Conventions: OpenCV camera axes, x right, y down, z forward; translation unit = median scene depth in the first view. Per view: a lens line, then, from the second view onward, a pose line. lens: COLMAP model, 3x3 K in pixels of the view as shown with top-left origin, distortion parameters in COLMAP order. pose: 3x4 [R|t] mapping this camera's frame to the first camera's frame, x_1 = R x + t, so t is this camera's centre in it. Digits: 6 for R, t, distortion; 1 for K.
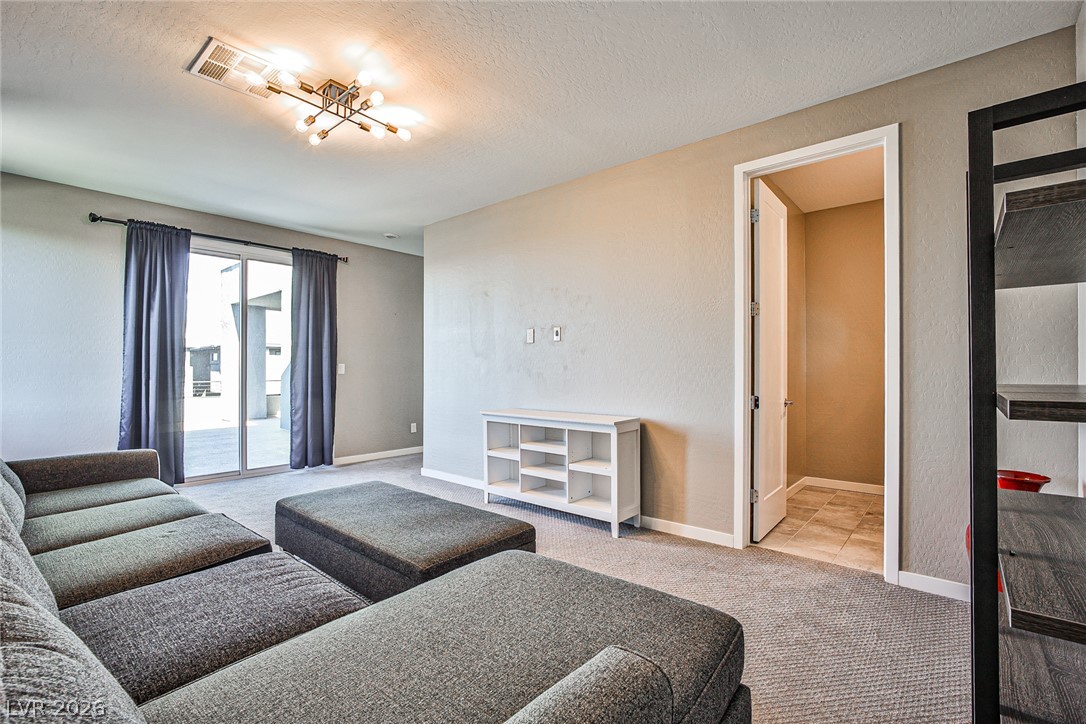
lens RADIAL K [[488.9, 0, 543.0], [0, 488.9, 362.0], [0, 0, 1]] dist [-0.030069, 0.000263]
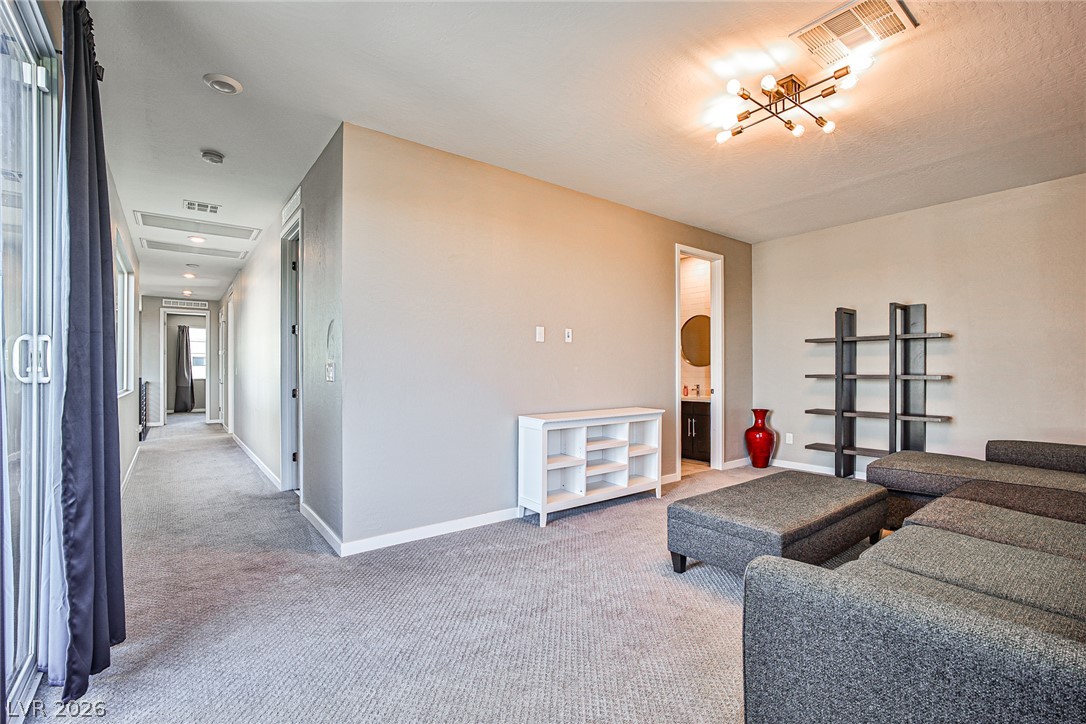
lens RADIAL K [[488.9, 0, 543.0], [0, 488.9, 362.0], [0, 0, 1]] dist [-0.030069, 0.000263]
pose [[0.203460, 0.016946, 0.978937, -1.069604], [-0.012020, 0.999818, -0.014809, 0.014629], [-0.979010, -0.008754, 0.203626, 0.925860]]
